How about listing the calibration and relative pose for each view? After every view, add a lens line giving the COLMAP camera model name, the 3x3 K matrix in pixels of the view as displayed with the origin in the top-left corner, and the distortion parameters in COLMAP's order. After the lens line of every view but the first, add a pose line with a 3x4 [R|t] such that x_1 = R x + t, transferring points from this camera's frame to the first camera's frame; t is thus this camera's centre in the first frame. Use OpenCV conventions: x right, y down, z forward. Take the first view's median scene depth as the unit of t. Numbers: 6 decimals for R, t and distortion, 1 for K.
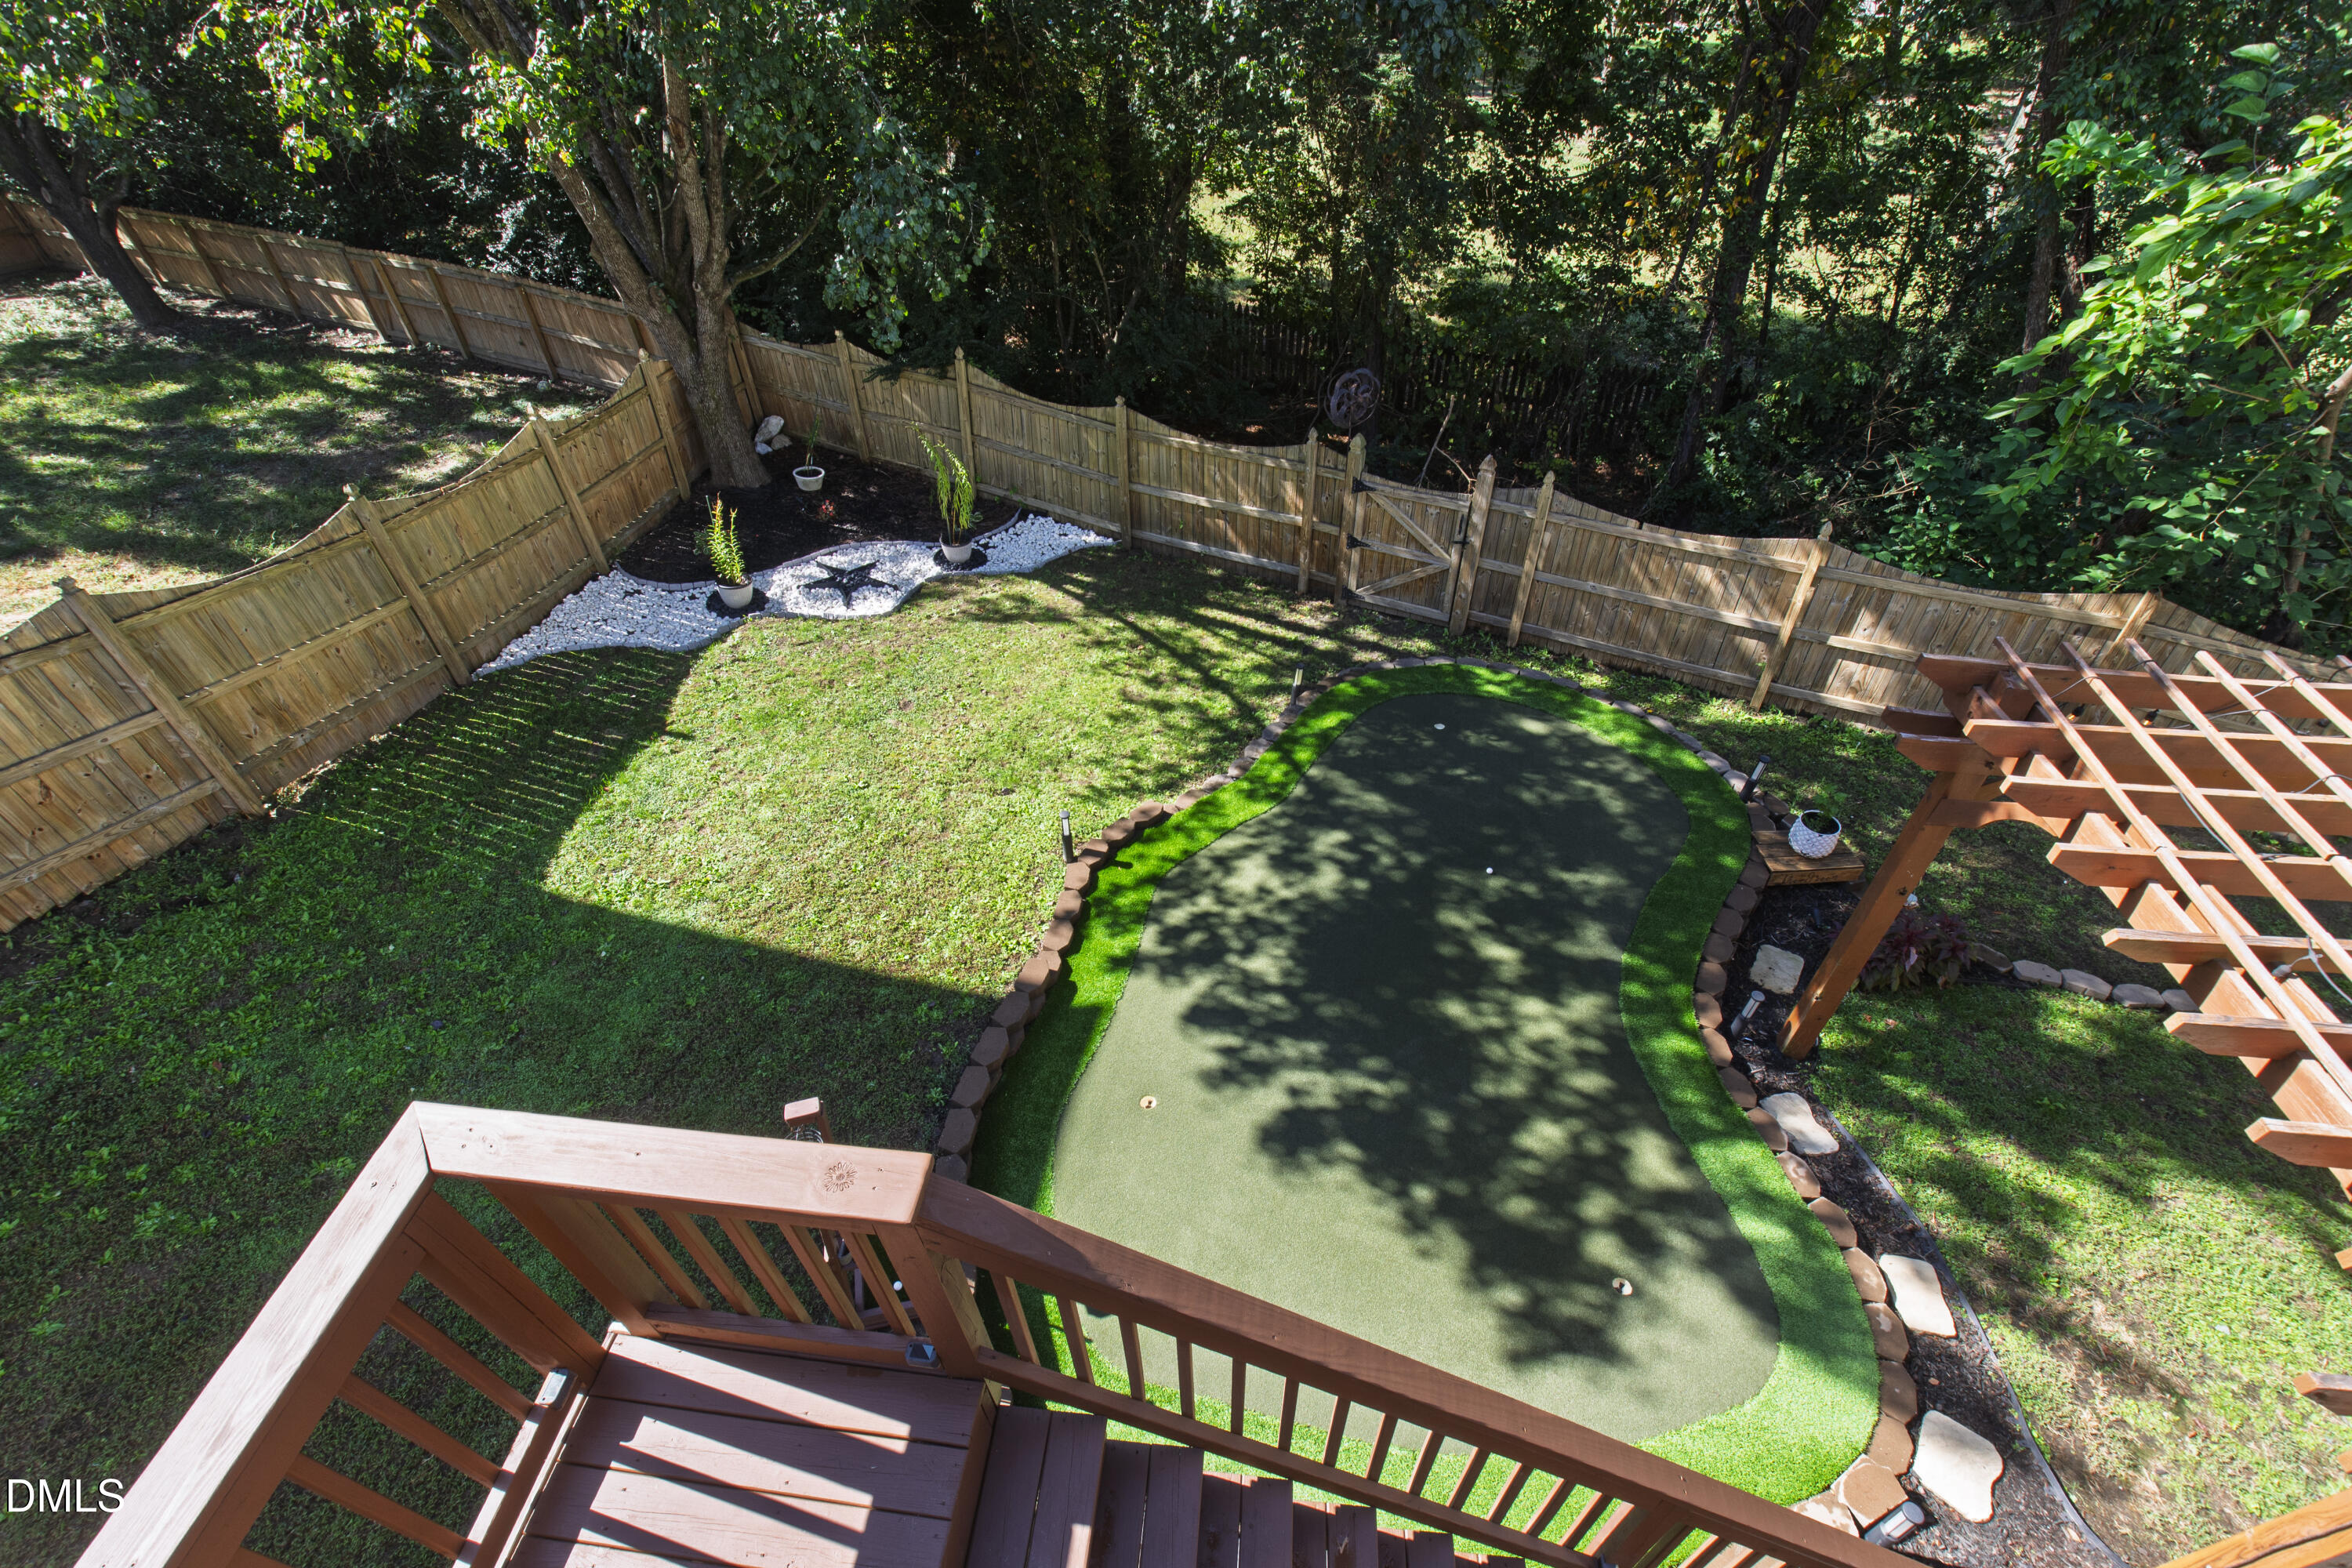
lens RADIAL K [[1038.0, 0, 1178.6], [0, 1038.0, 804.2], [0, 0, 1]] dist [0.002721, 0.000032]
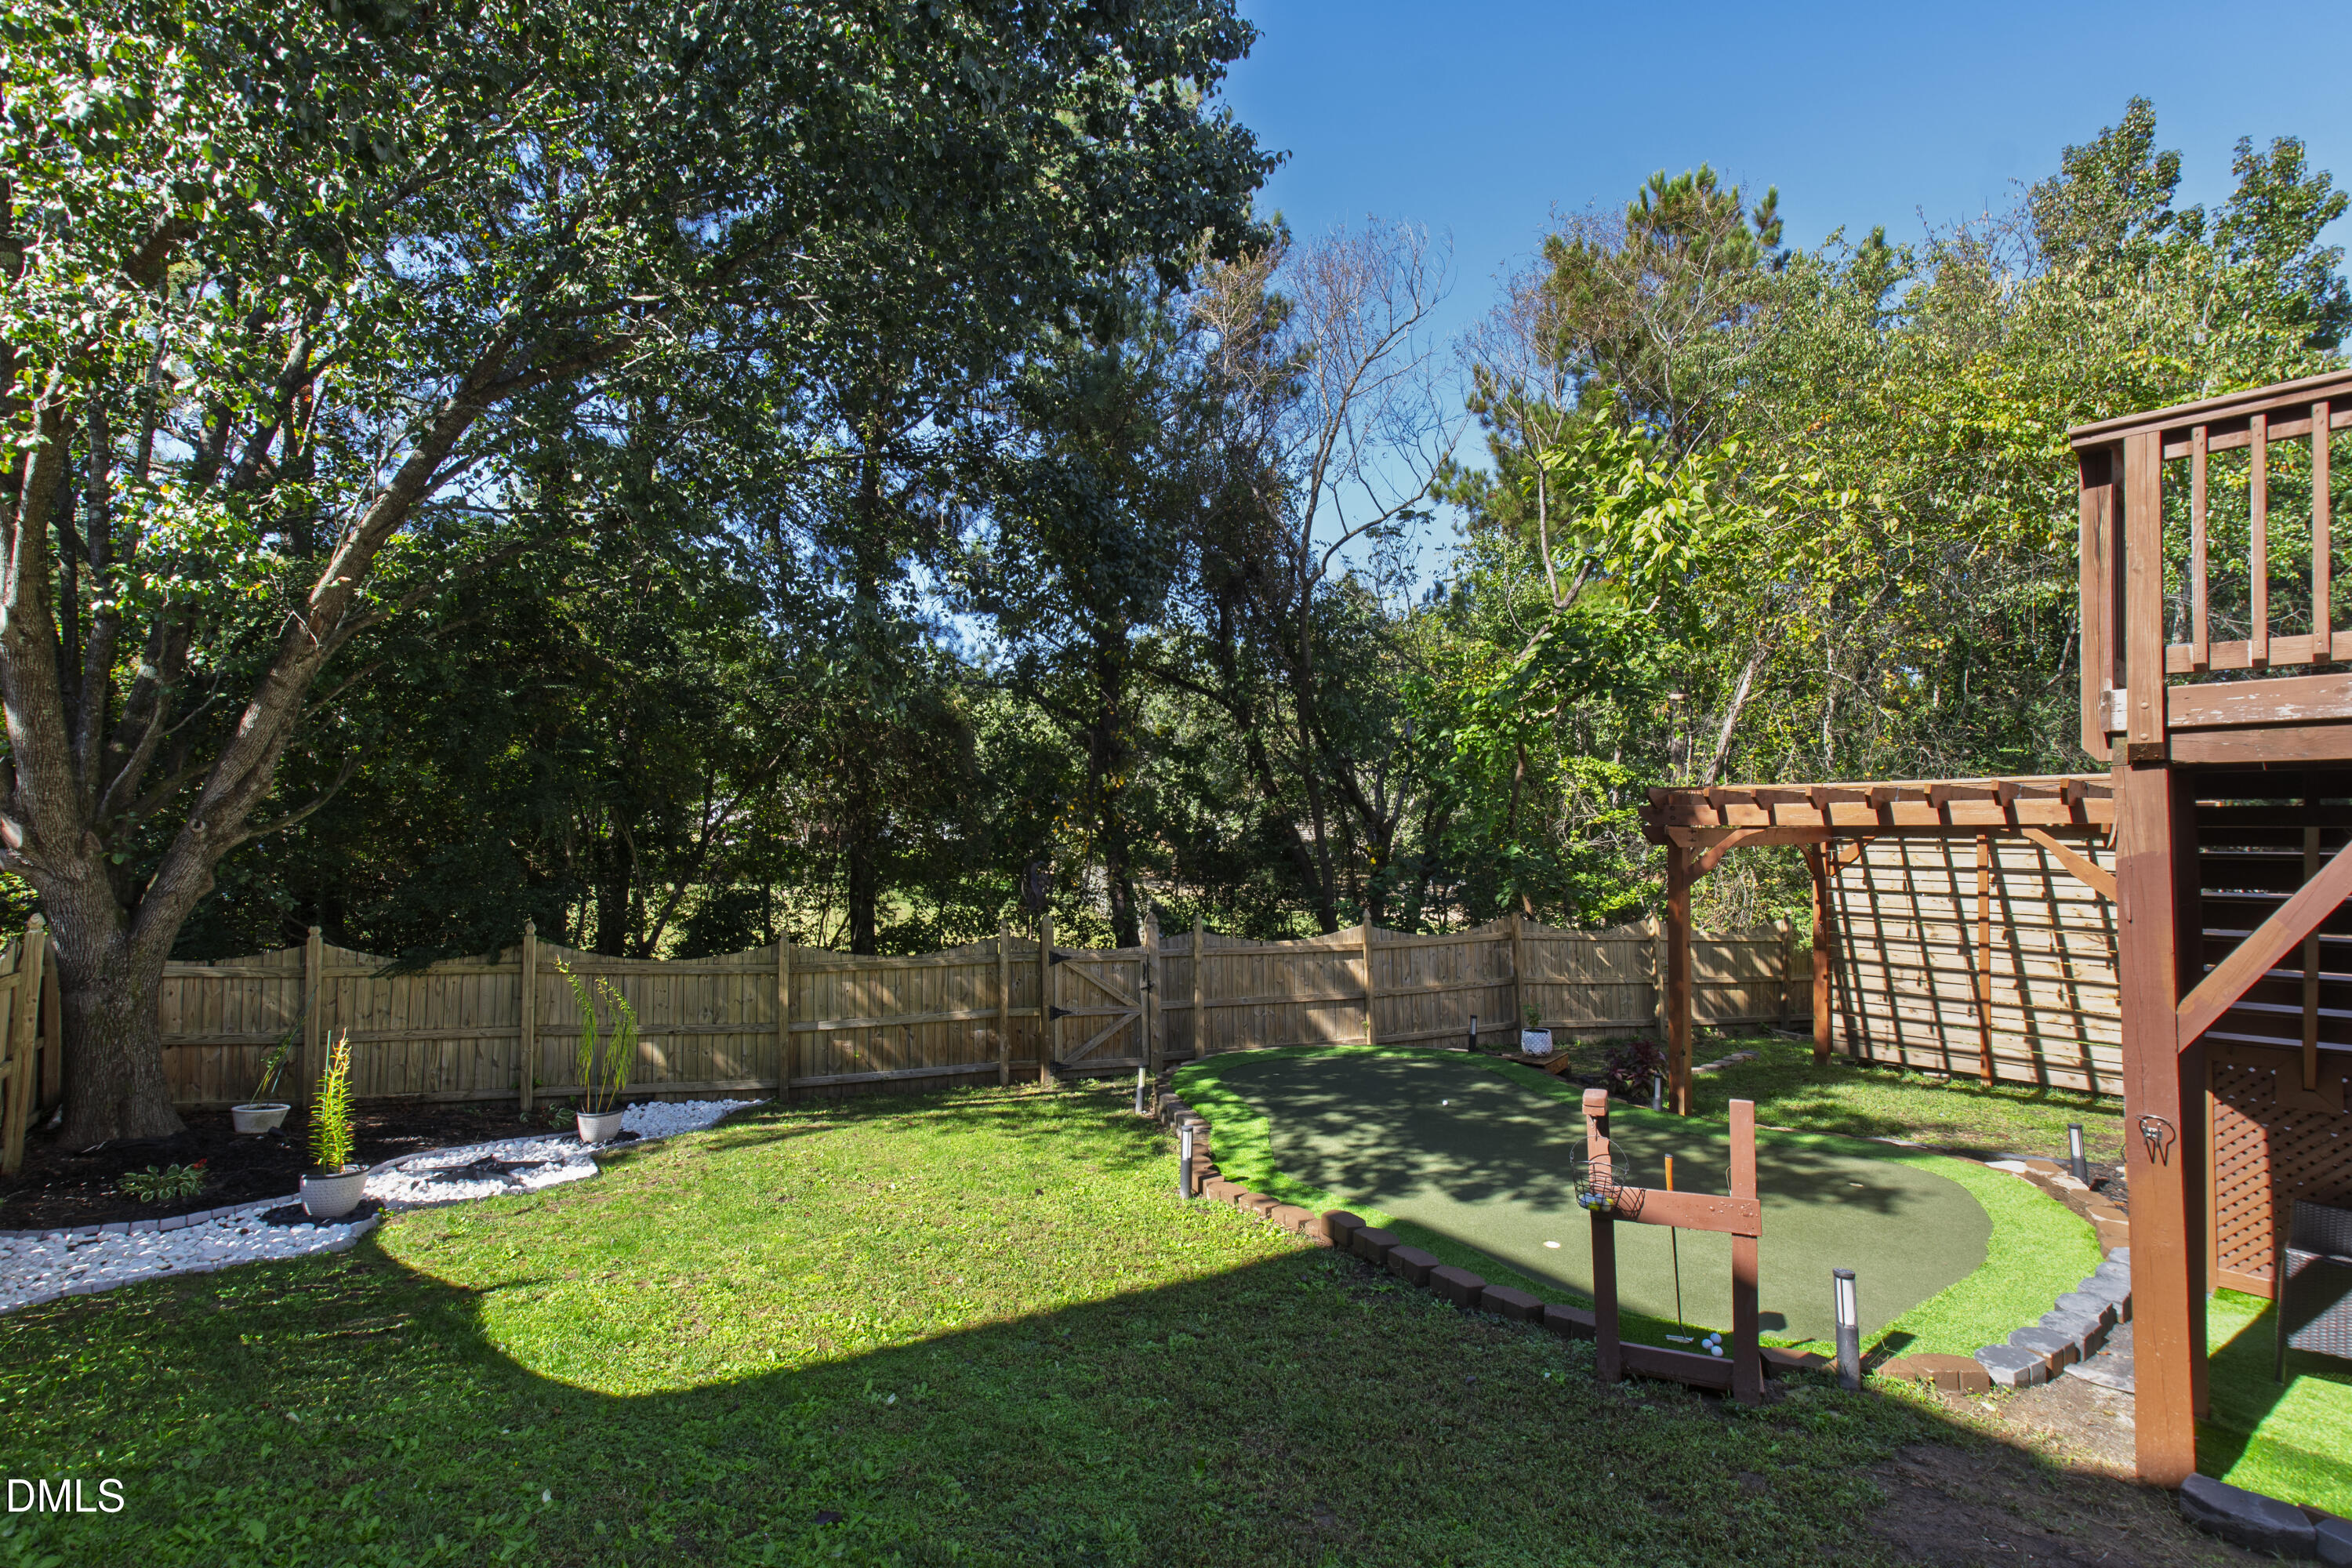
lens RADIAL K [[1061.1, 0, 1182.5], [0, 1061.1, 812.0], [0, 0, 1]] dist [-0.001687, -0.000315]
pose [[0.639289, 0.039985, 0.767926, -0.846059], [0.509635, 0.725794, -0.462055, 0.243725], [-0.575832, 0.686749, 0.443615, 0.422031]]
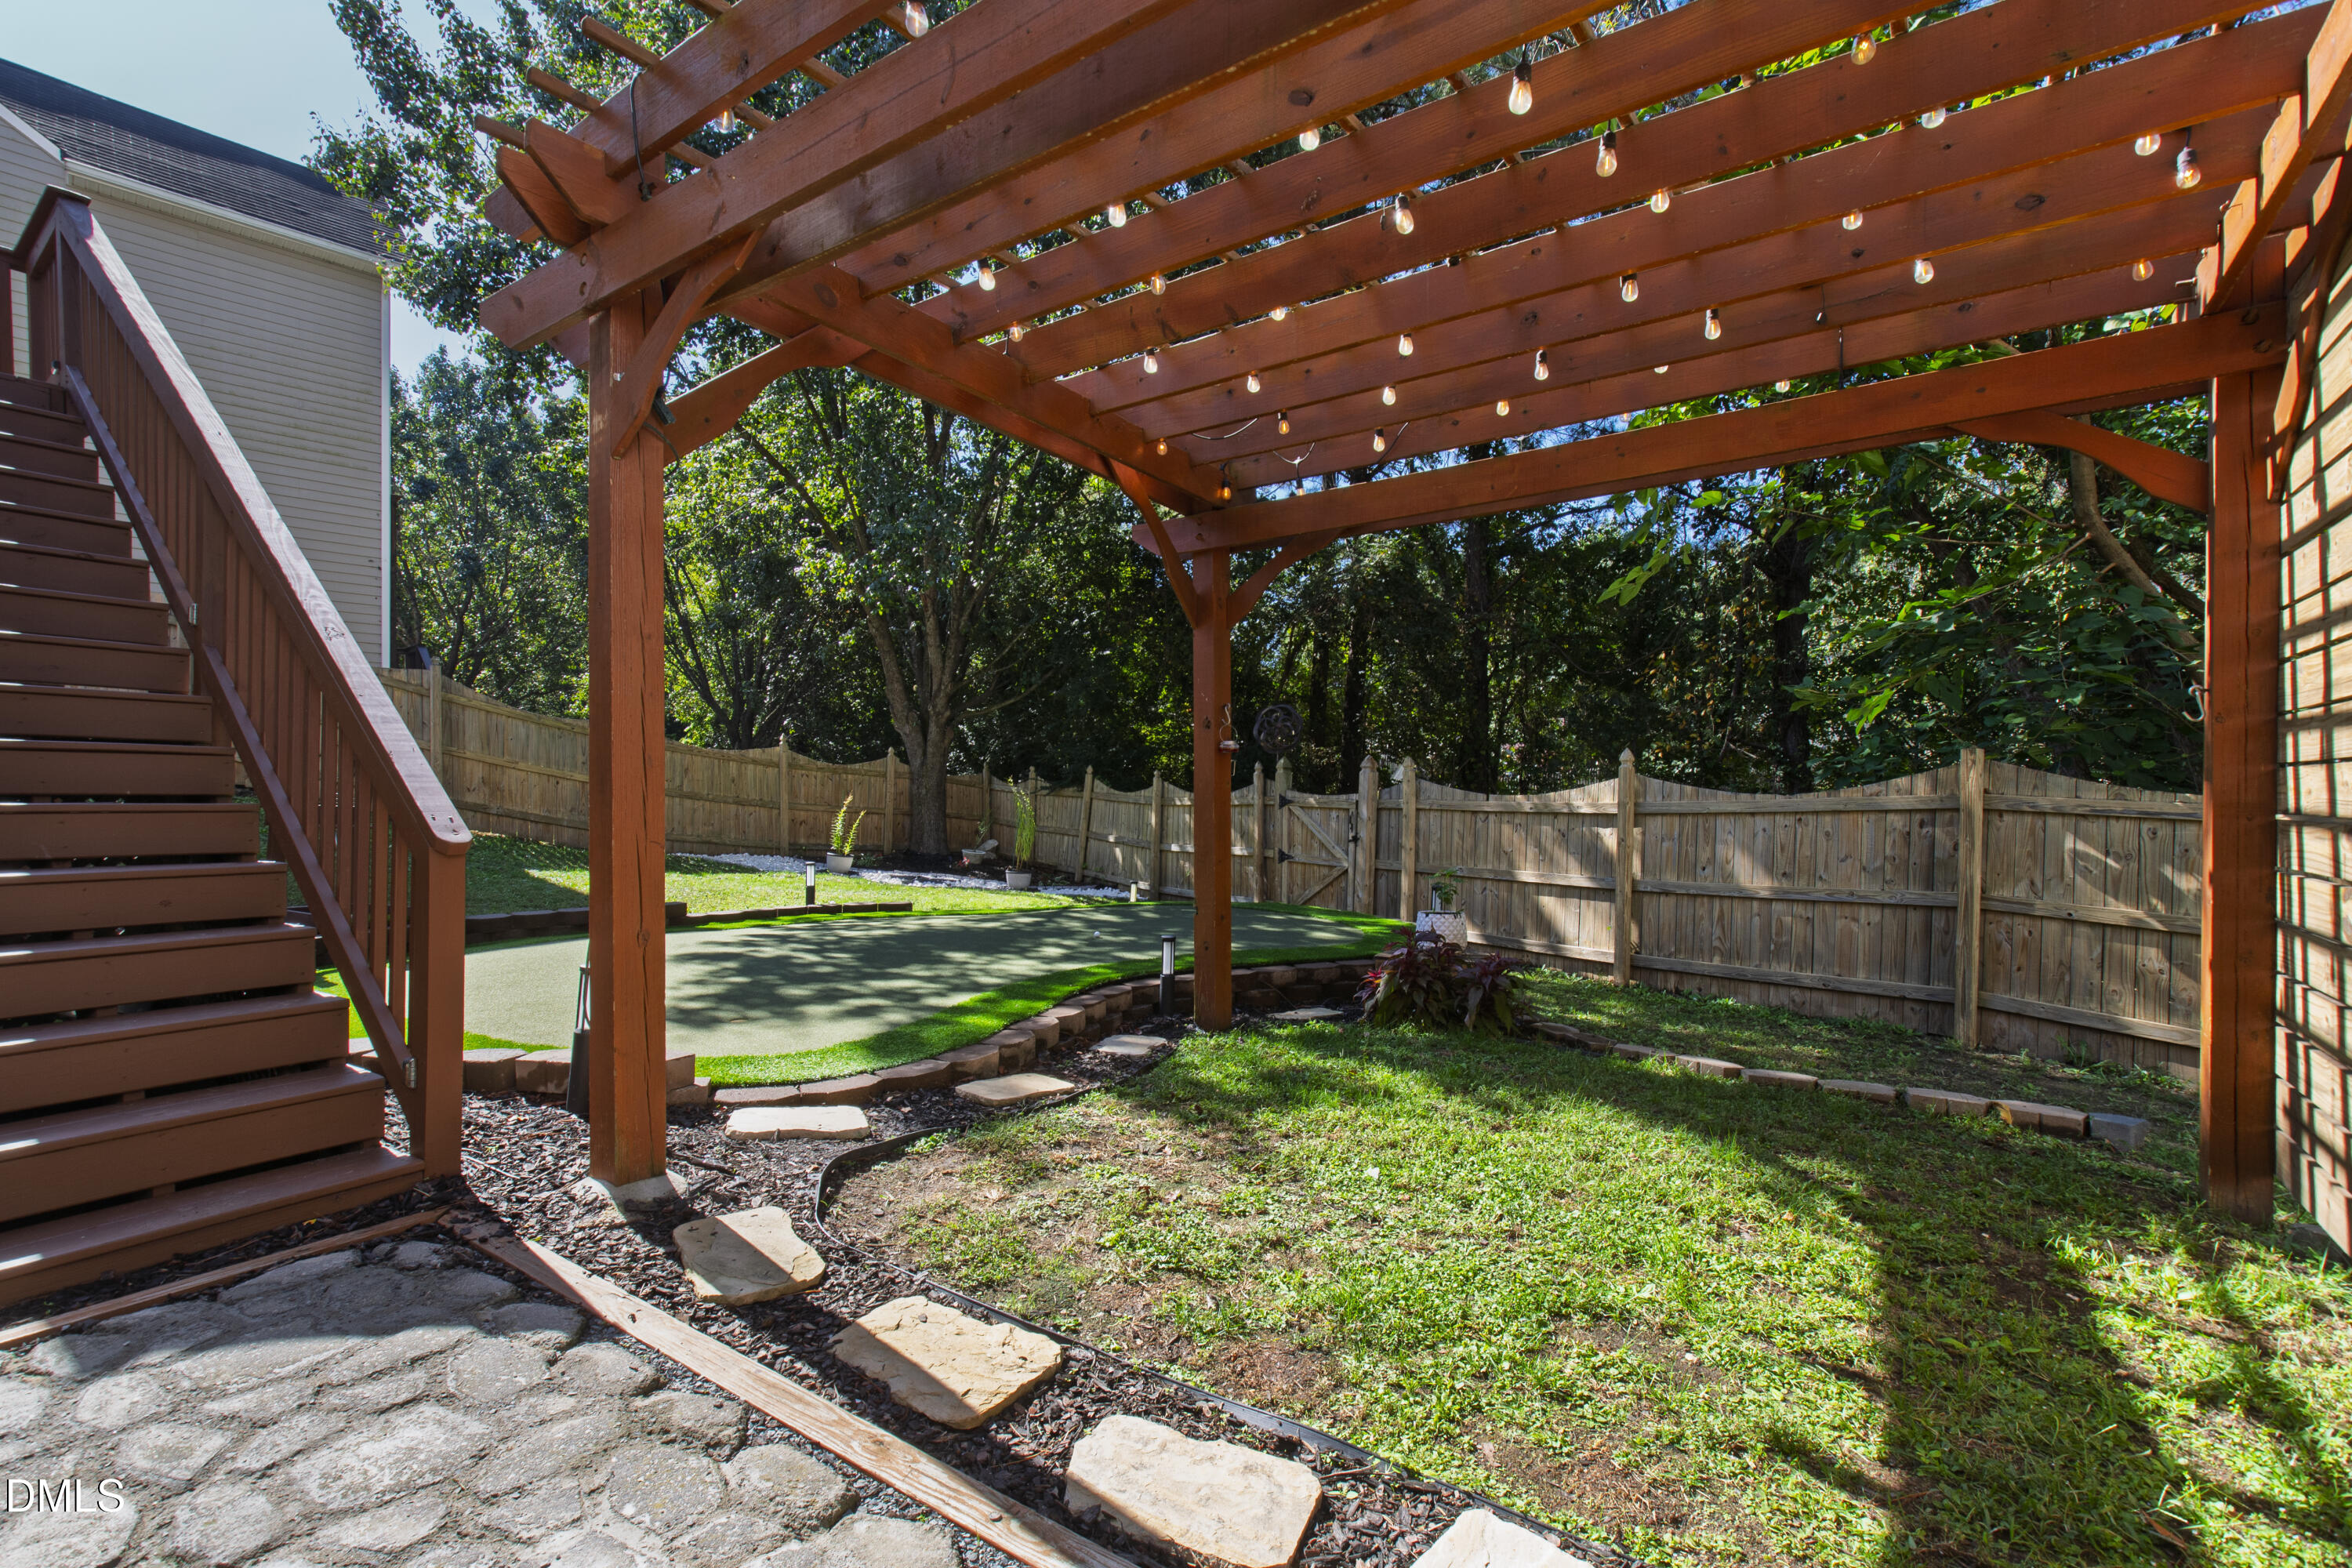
lens RADIAL K [[1038.0, 0, 1178.6], [0, 1038.0, 804.2], [0, 0, 1]] dist [0.002721, 0.000032]
pose [[0.887563, 0.027890, -0.459841, 0.796058], [-0.329623, 0.735773, -0.591597, 0.542277], [0.321839, 0.676654, 0.662238, 0.306752]]
